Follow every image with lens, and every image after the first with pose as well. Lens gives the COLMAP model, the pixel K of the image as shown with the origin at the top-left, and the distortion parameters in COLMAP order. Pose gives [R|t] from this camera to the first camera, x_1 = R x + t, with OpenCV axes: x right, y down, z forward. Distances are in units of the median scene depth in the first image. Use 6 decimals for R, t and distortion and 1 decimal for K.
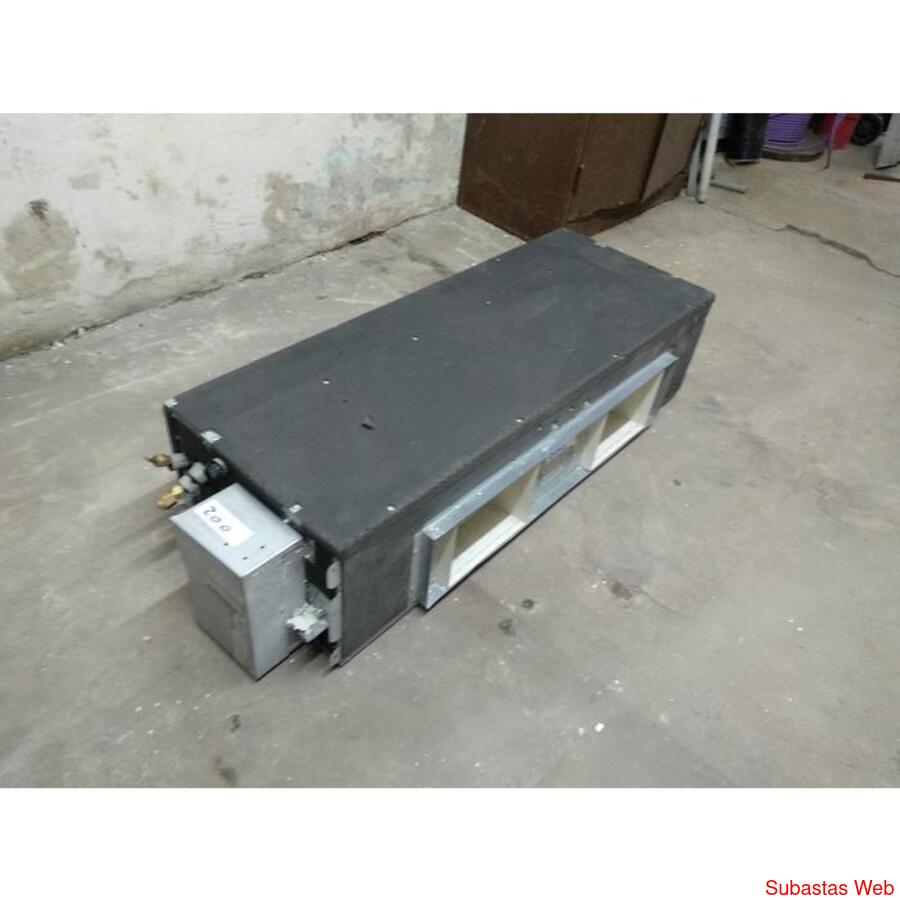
lens RADIAL K [[702.3, 0, 442.3], [0, 702.3, 428.3], [0, 0, 1]] dist [-0.042121, 0.024485]
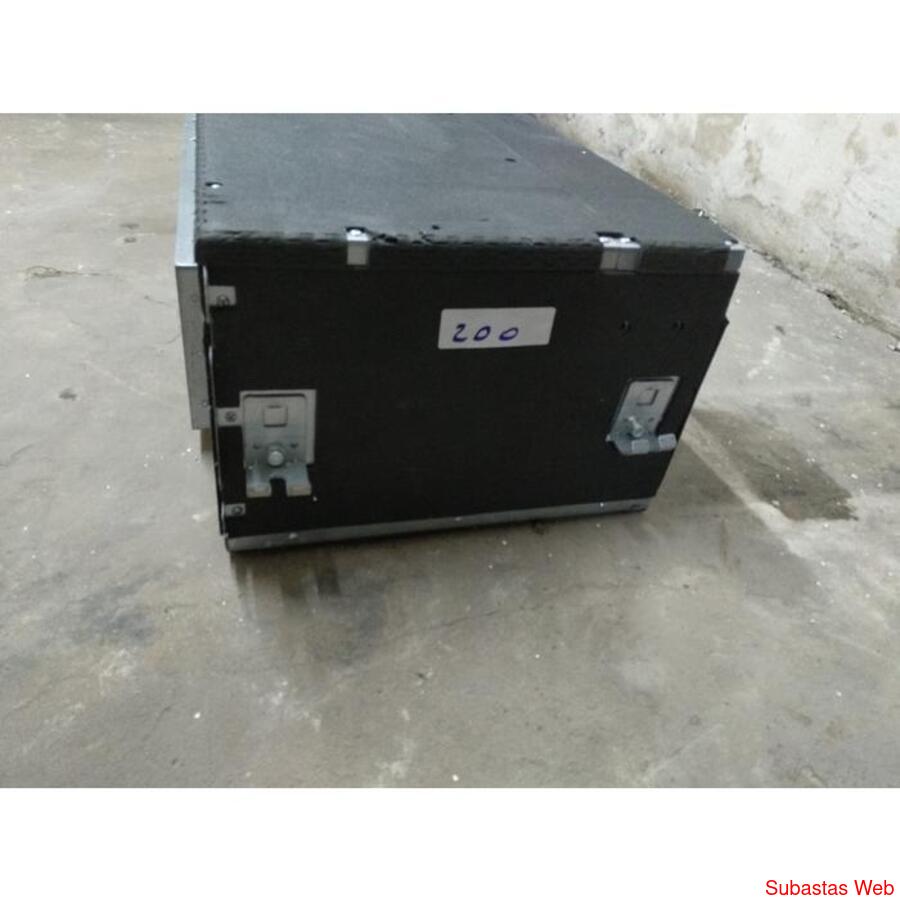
lens RADIAL K [[702.3, 0, 449.3], [0, 702.3, 449.2], [0, 0, 1]] dist [-0.042121, 0.024485]
pose [[-0.494056, 0.368409, -0.787518, 0.528661], [-0.674792, 0.408679, 0.614521, -0.354616], [0.548237, 0.835019, 0.046689, 0.996421]]
